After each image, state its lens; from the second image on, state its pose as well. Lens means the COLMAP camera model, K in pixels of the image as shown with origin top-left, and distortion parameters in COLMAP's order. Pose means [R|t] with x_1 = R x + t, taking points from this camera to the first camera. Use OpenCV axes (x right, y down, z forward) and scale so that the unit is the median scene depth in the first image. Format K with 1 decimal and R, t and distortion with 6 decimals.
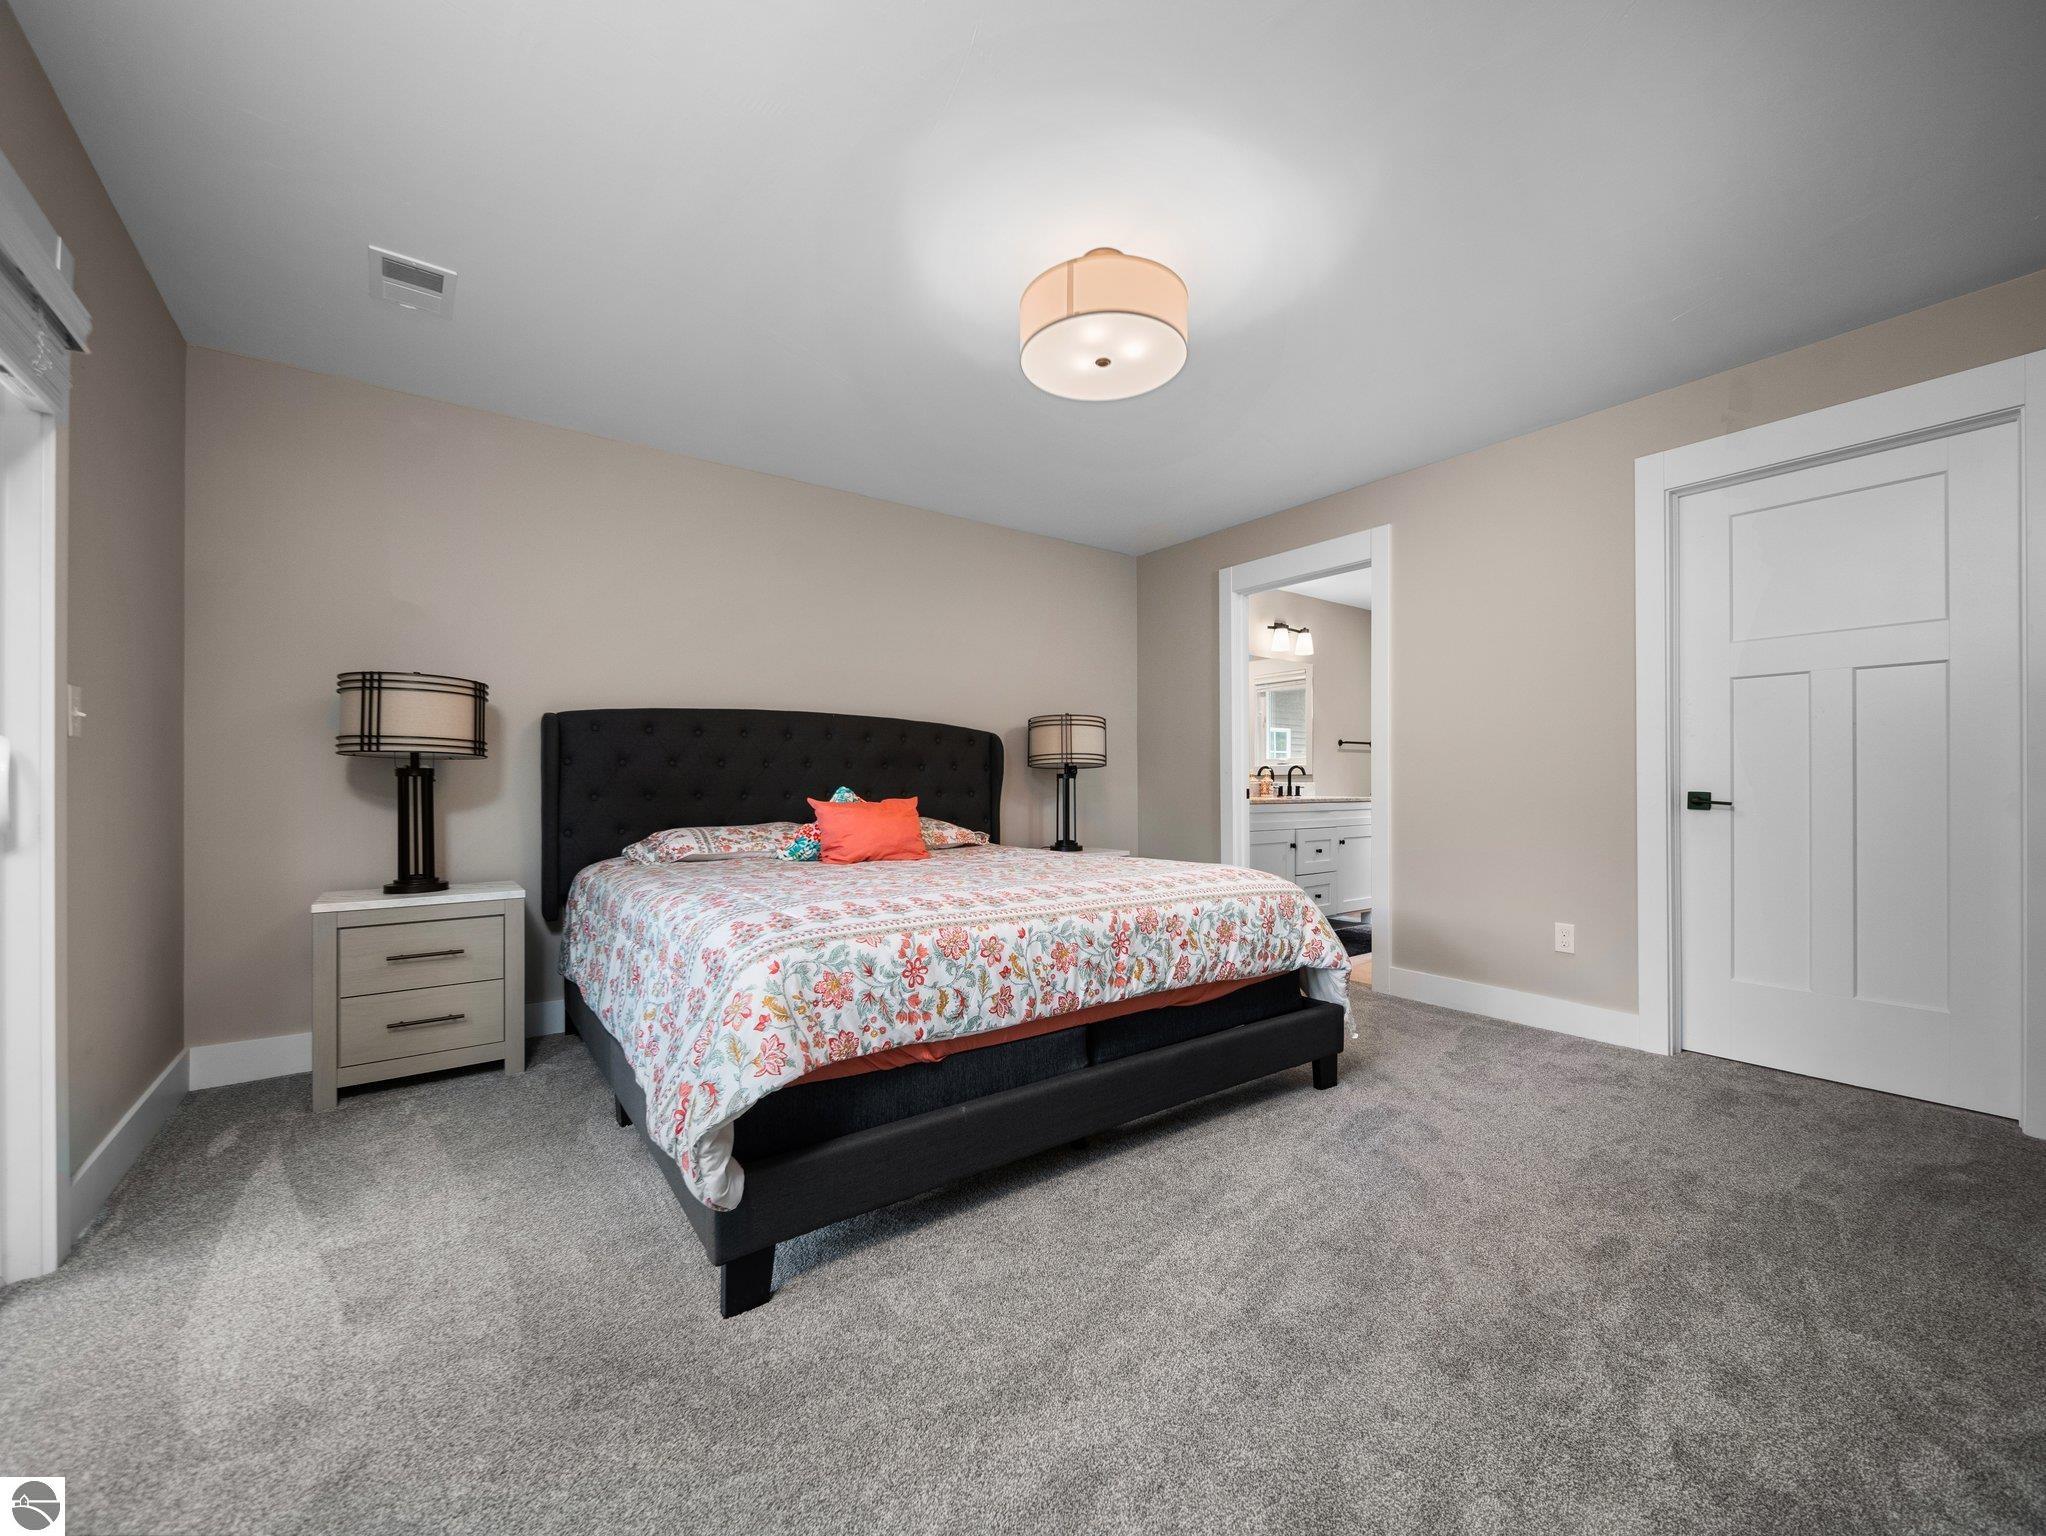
lens RADIAL K [[810.8, 0, 1019.5], [0, 810.8, 778.7], [0, 0, 1]] dist [-0.001022, -0.000561]
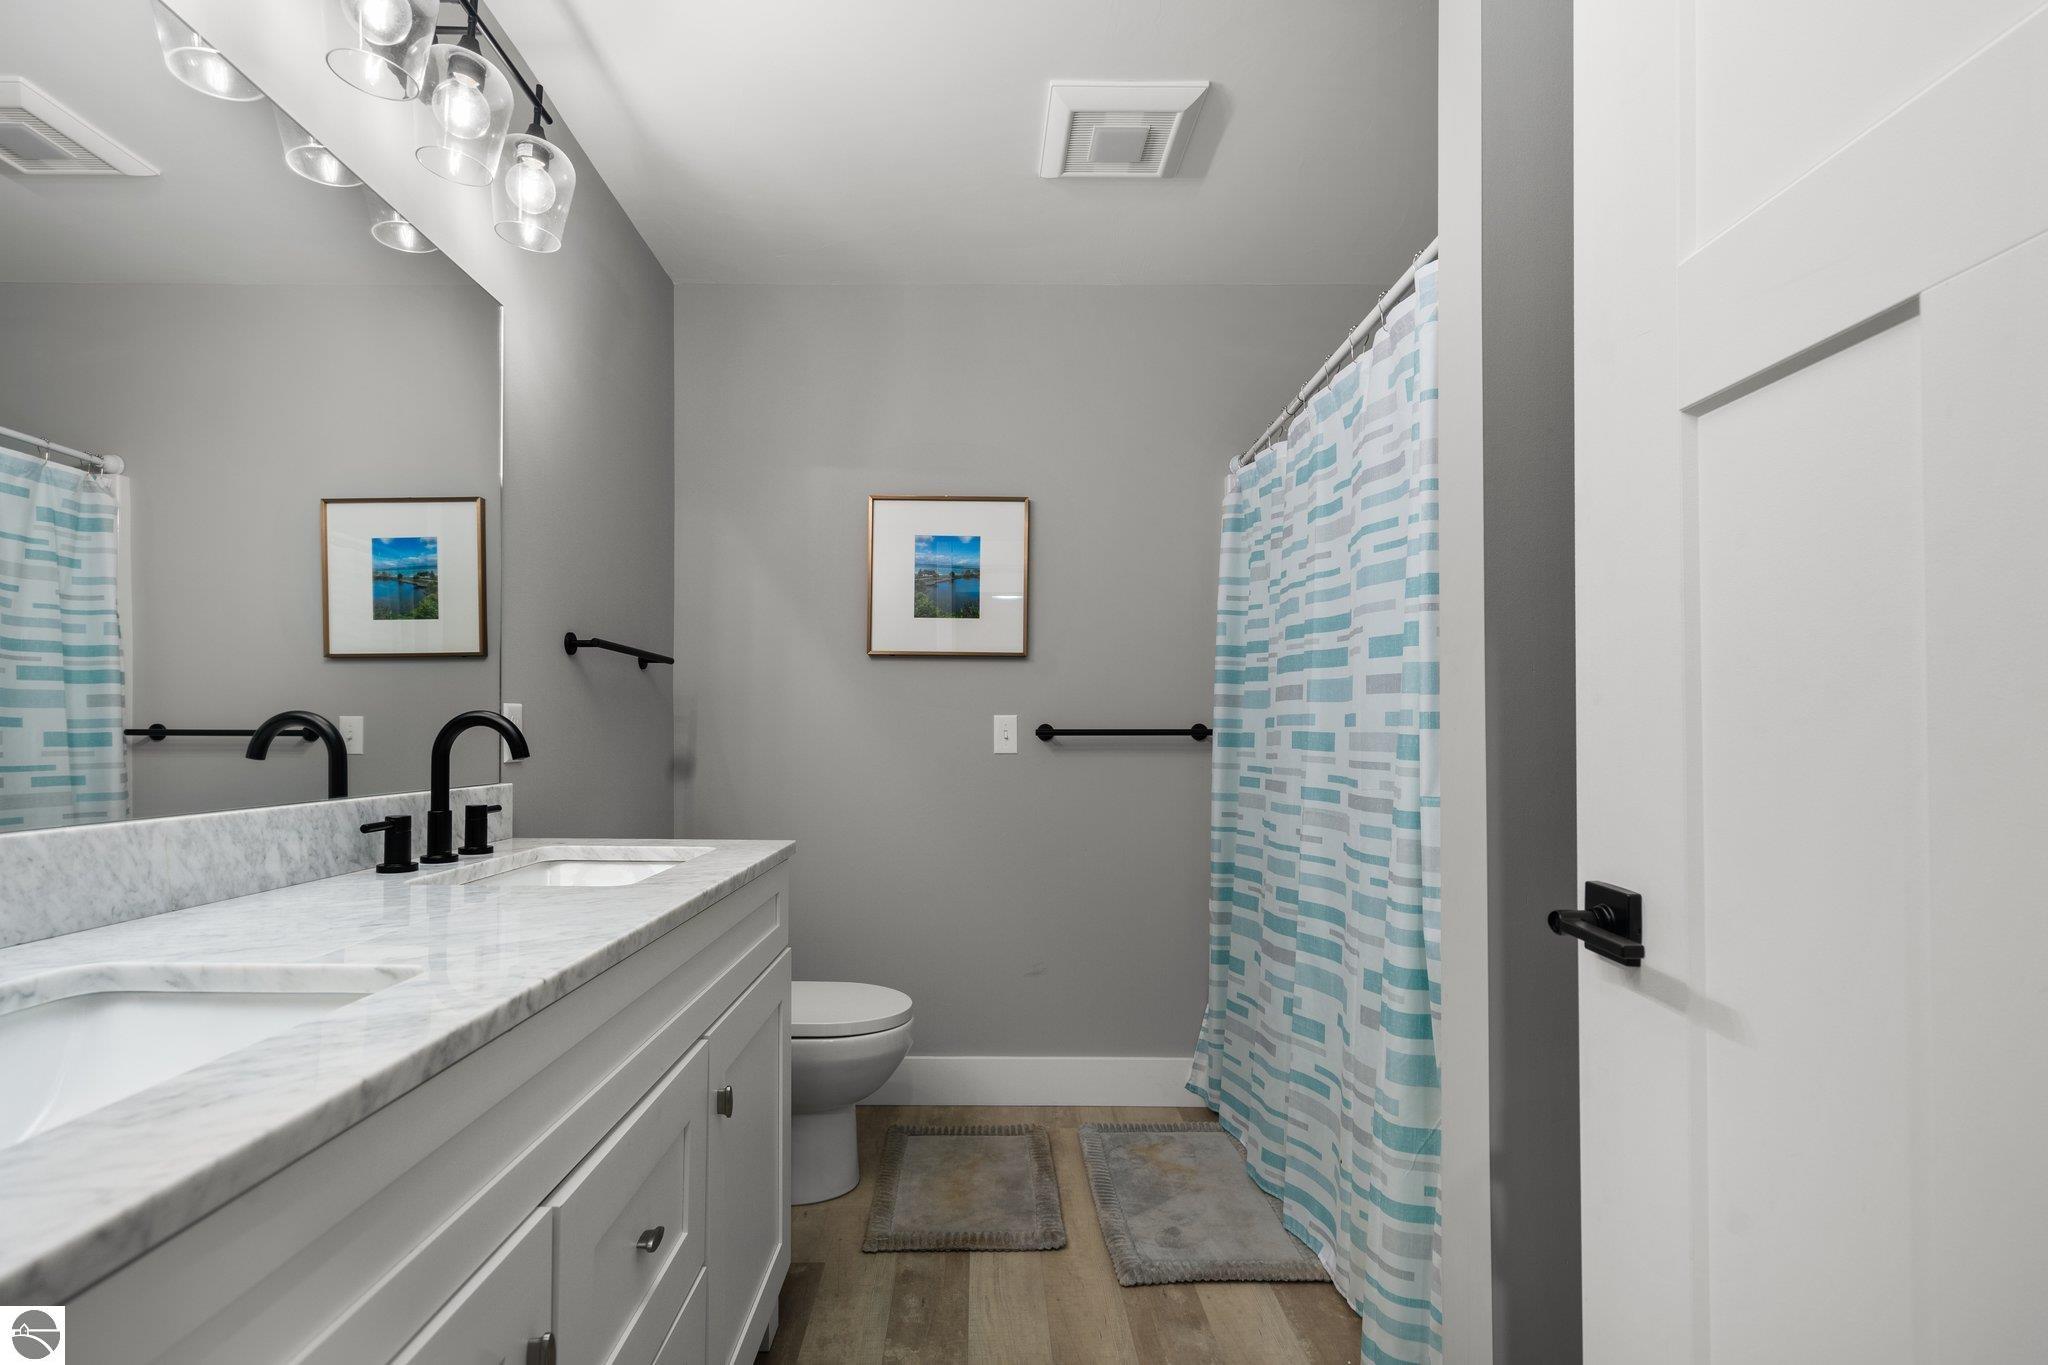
lens RADIAL K [[951.2, 0, 984.0], [0, 951.2, 710.8], [0, 0, 1]] dist [-0.001788, 0.000905]
pose [[0.590007, 0.018875, 0.807177, 0.226156], [-0.009082, 0.999819, -0.016742, -0.012309], [-0.807347, 0.002547, 0.590072, 0.760850]]
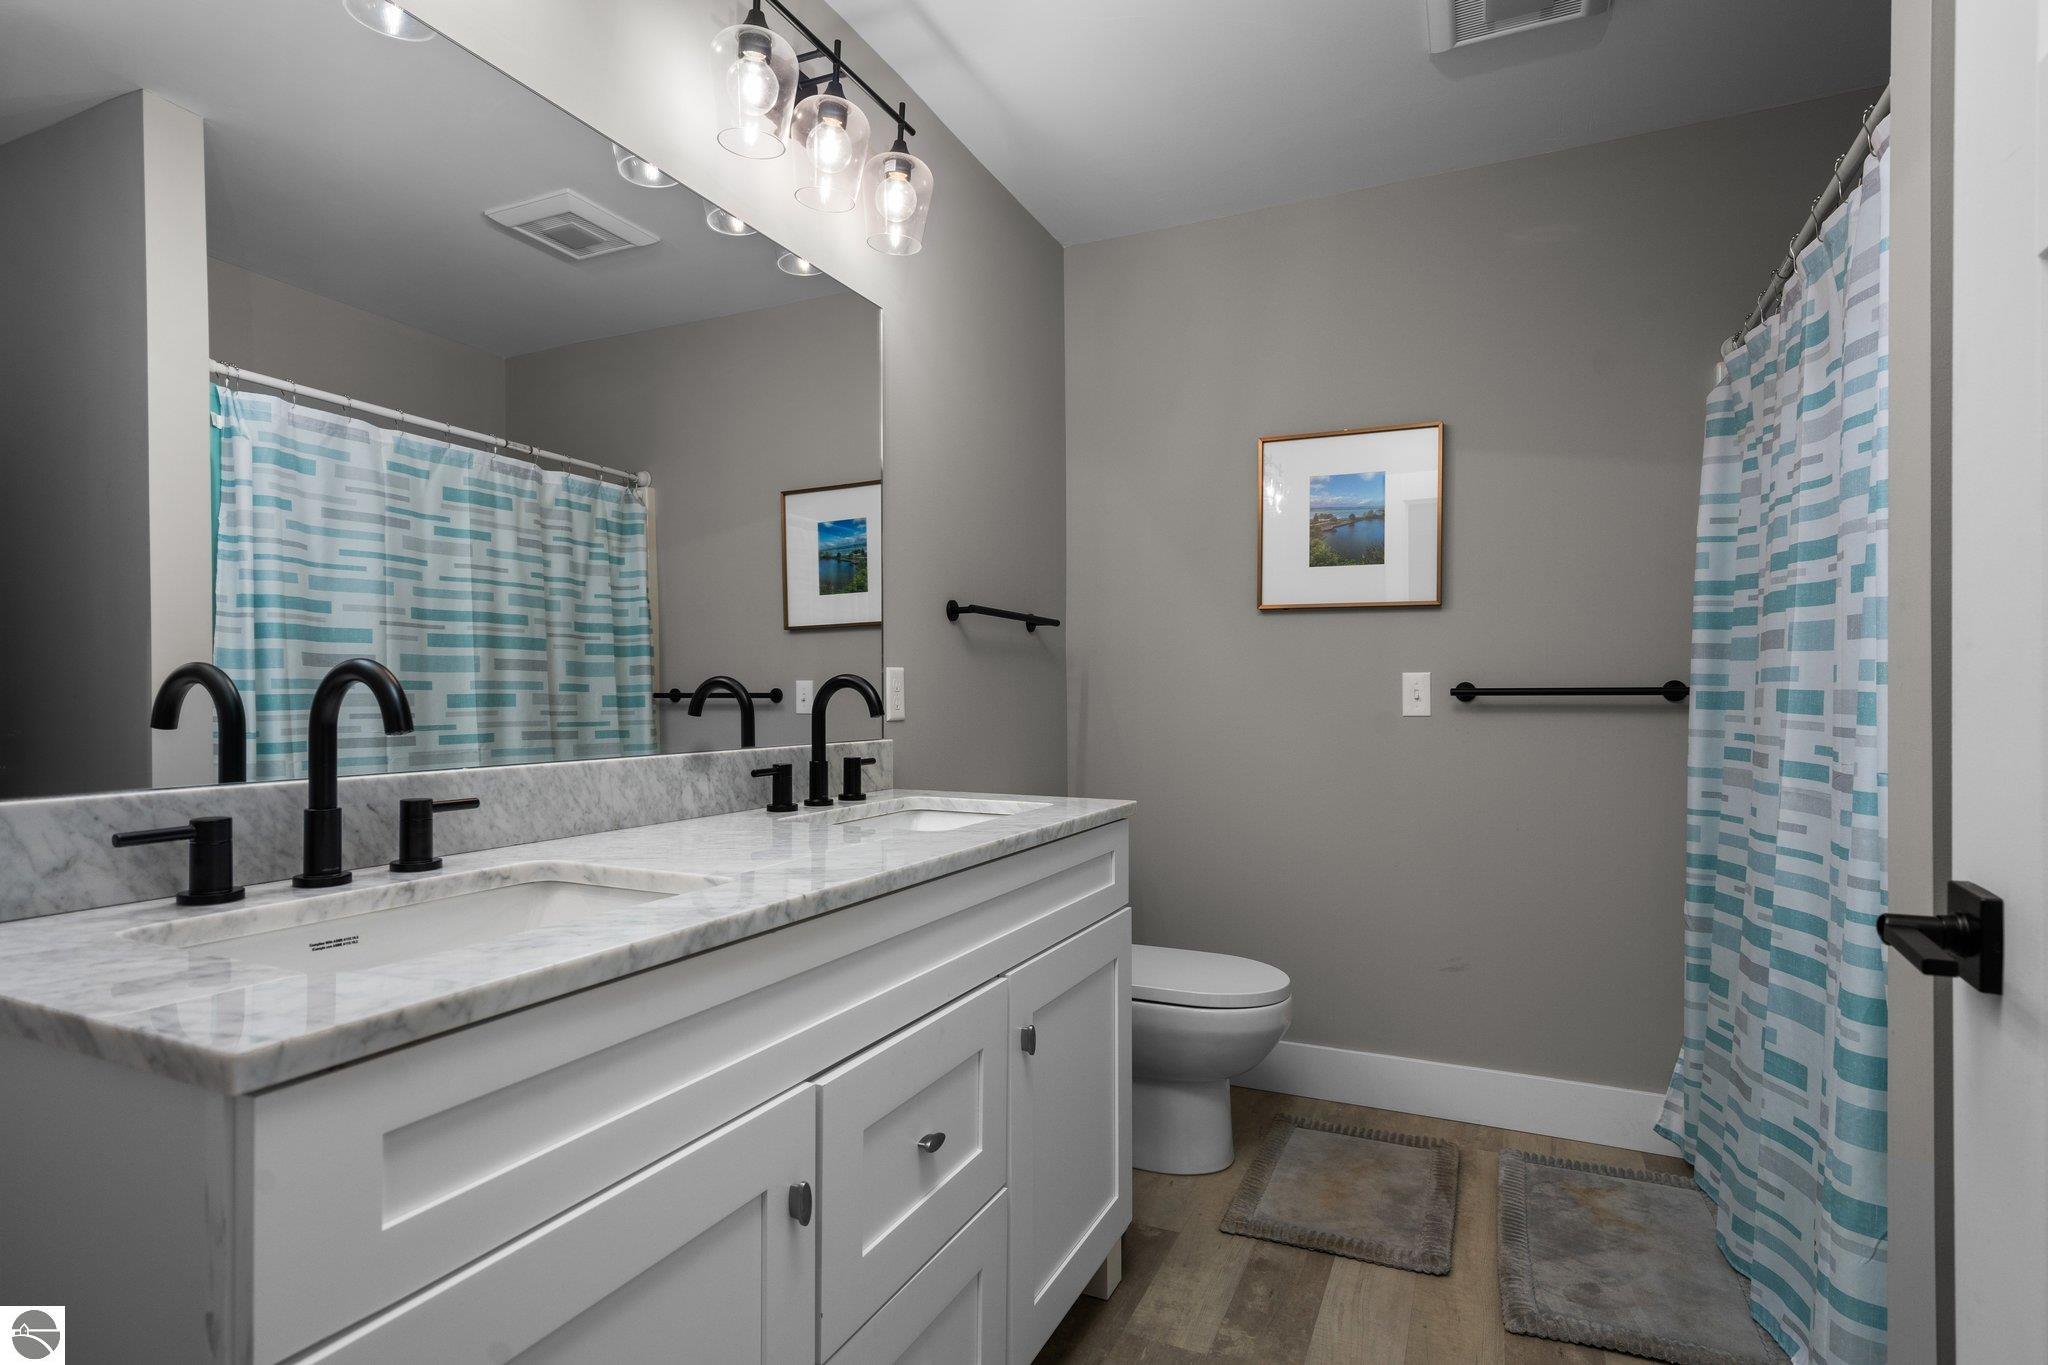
lens RADIAL K [[1039.5, 0, 1024.0], [0, 1039.5, 682.5], [0, 0, 1]] dist [0.001436, 0.001125]
pose [[0.874525, 0.003275, 0.484970, 0.242969], [-0.002200, 0.999994, -0.002786, -0.012223], [-0.484976, 0.001370, 0.874526, 0.719991]]
